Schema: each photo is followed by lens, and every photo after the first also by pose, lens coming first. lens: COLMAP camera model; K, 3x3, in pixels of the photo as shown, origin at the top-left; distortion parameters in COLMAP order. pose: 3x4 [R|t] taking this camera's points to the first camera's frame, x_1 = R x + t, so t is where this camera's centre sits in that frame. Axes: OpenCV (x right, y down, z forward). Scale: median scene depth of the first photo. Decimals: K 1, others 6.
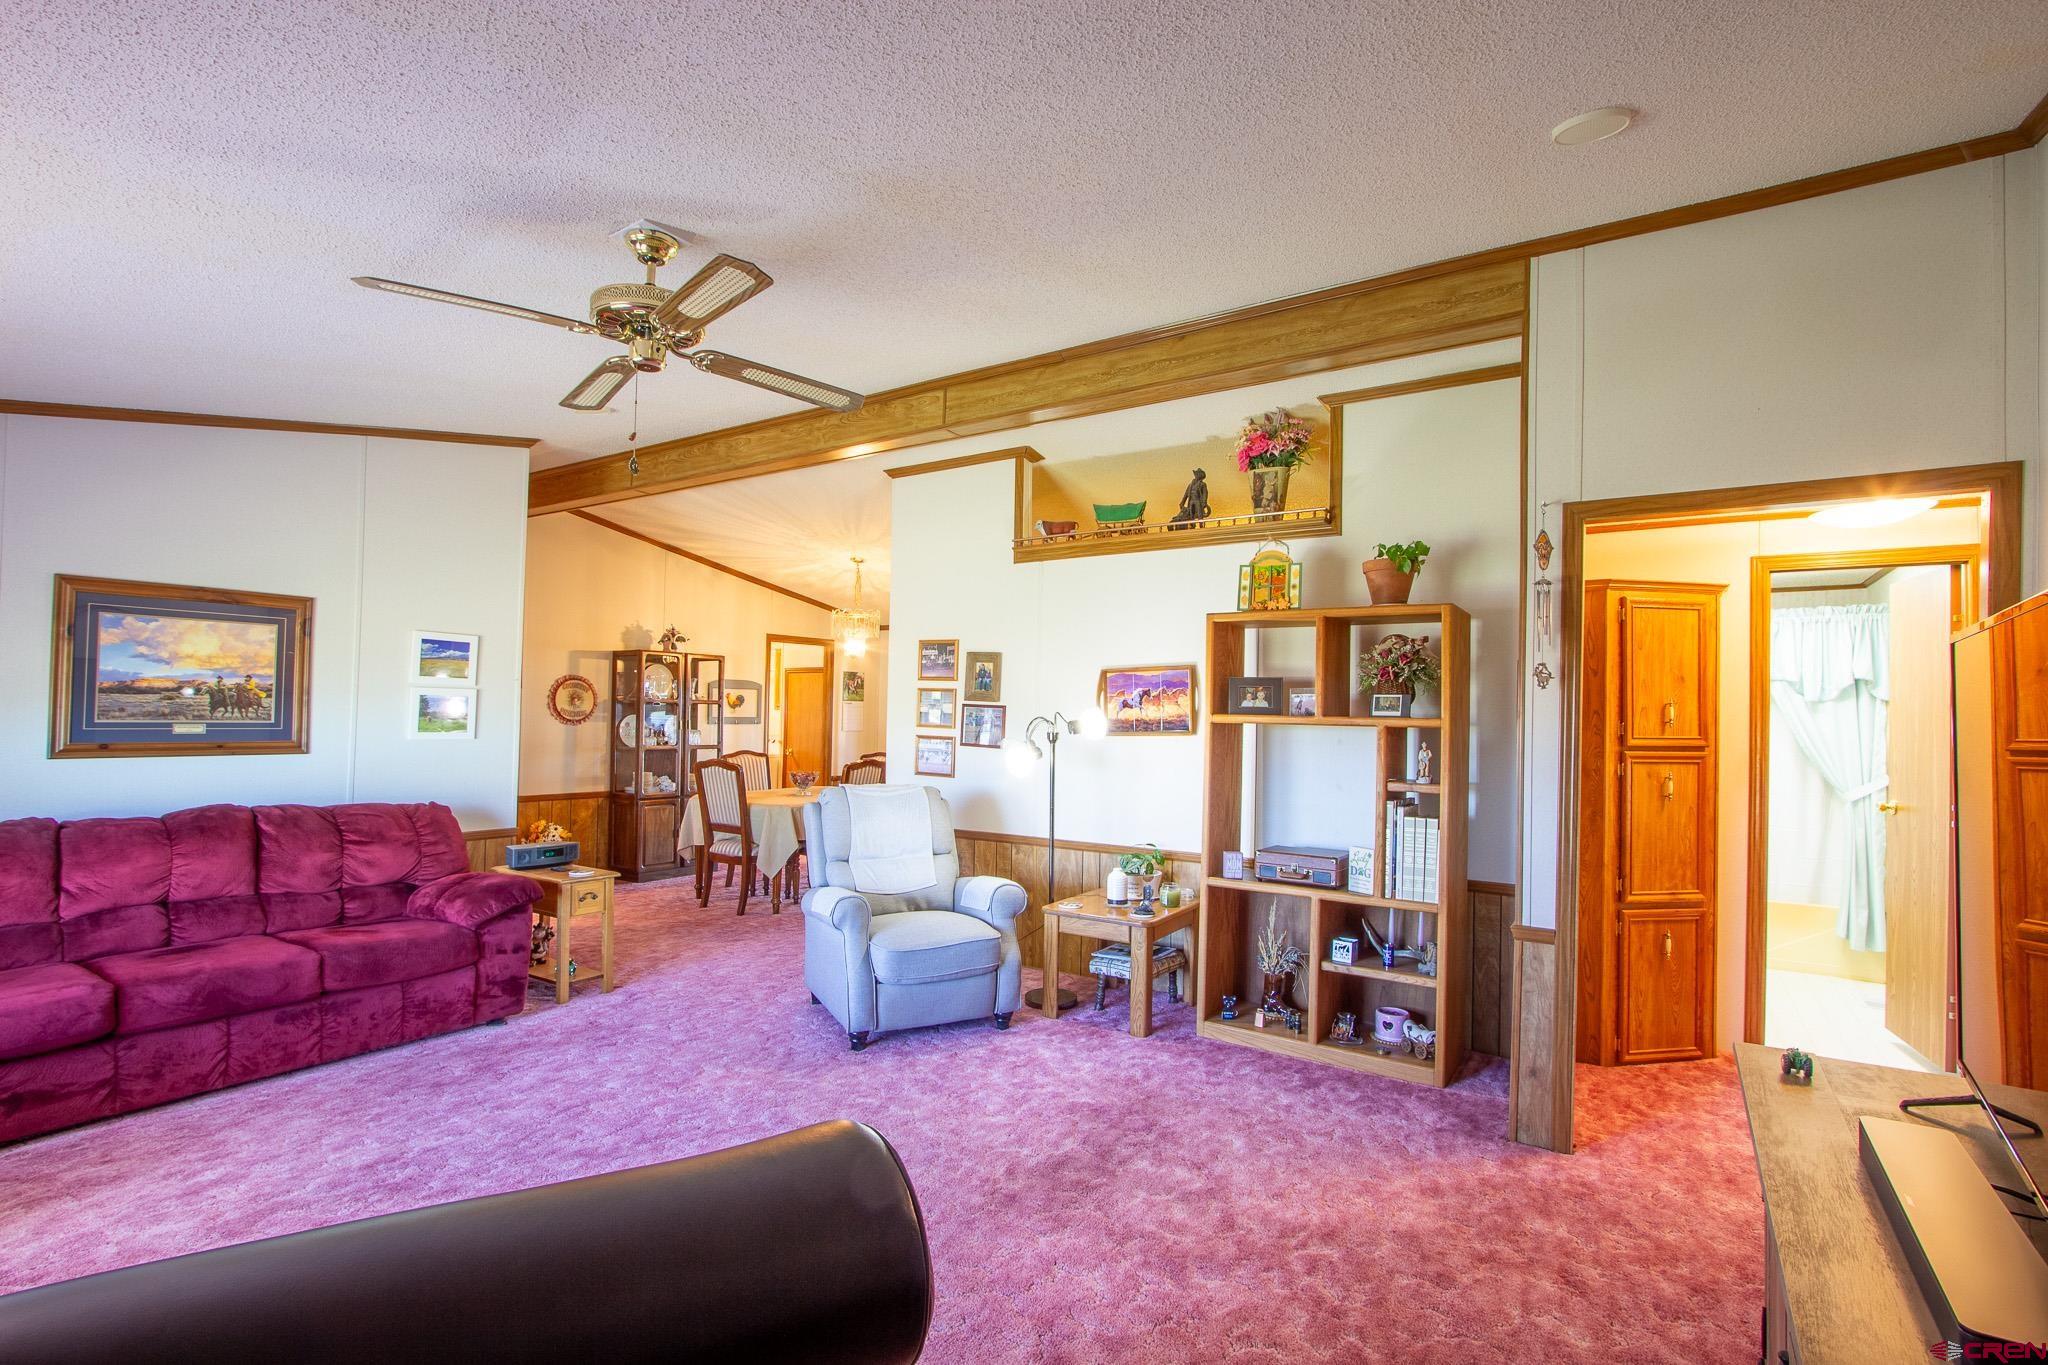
lens RADIAL K [[974.5, 0, 1021.7], [0, 974.5, 684.4], [0, 0, 1]] dist [-0.018301, 0.002447]
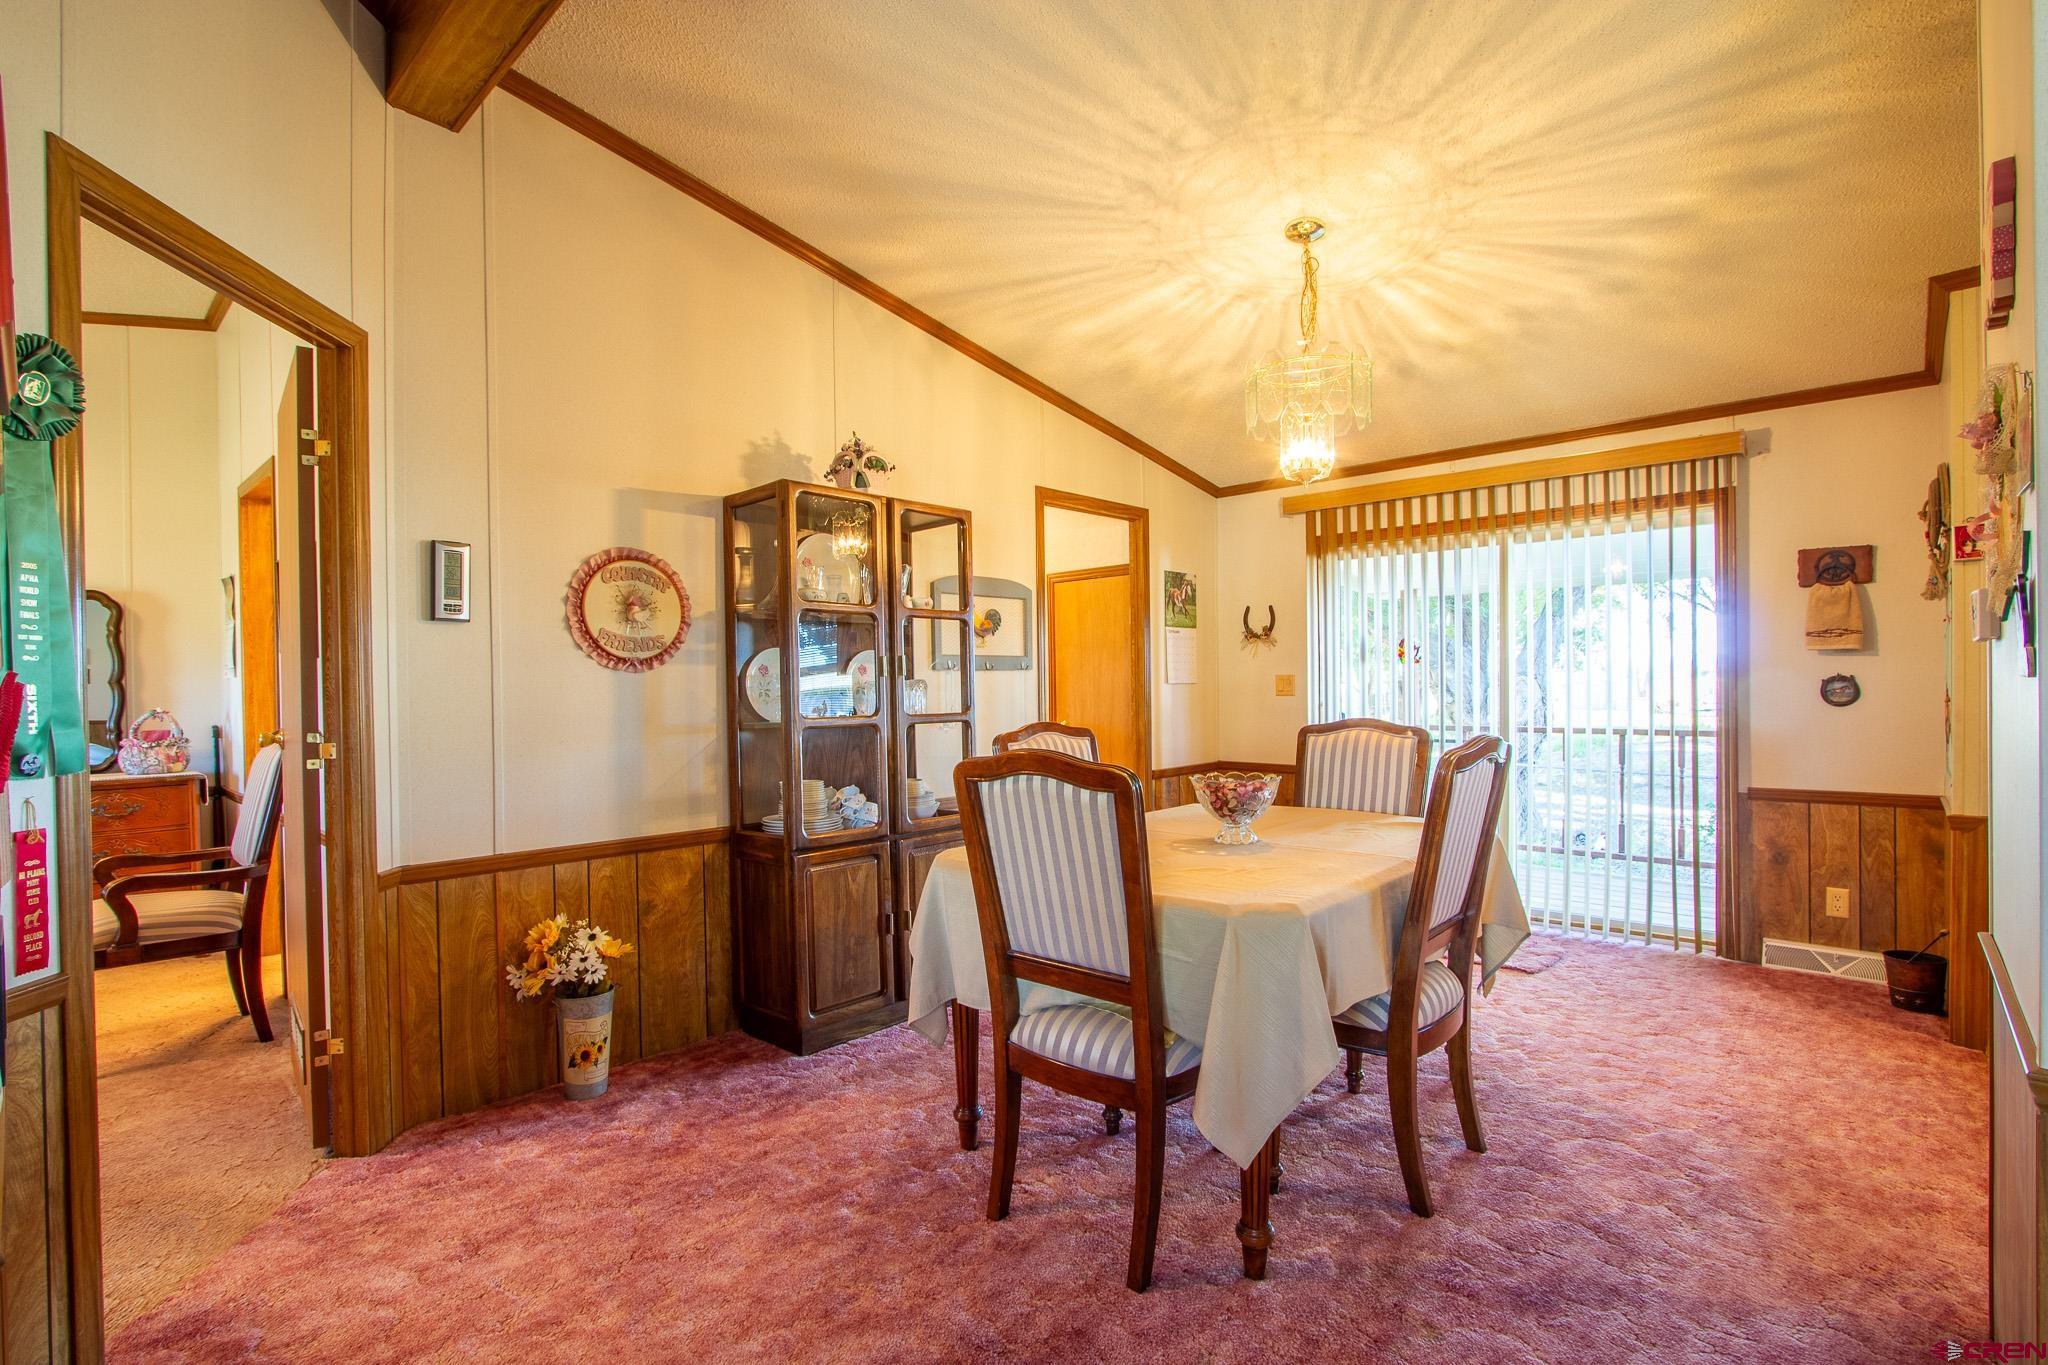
lens RADIAL K [[974.5, 0, 1030.7], [0, 974.5, 678.4], [0, 0, 1]] dist [-0.018301, 0.002447]
pose [[0.988813, -0.034672, -0.145077, -0.231409], [0.037366, 0.999175, 0.015880, 0.043232], [0.144407, -0.021123, 0.989293, 0.603520]]
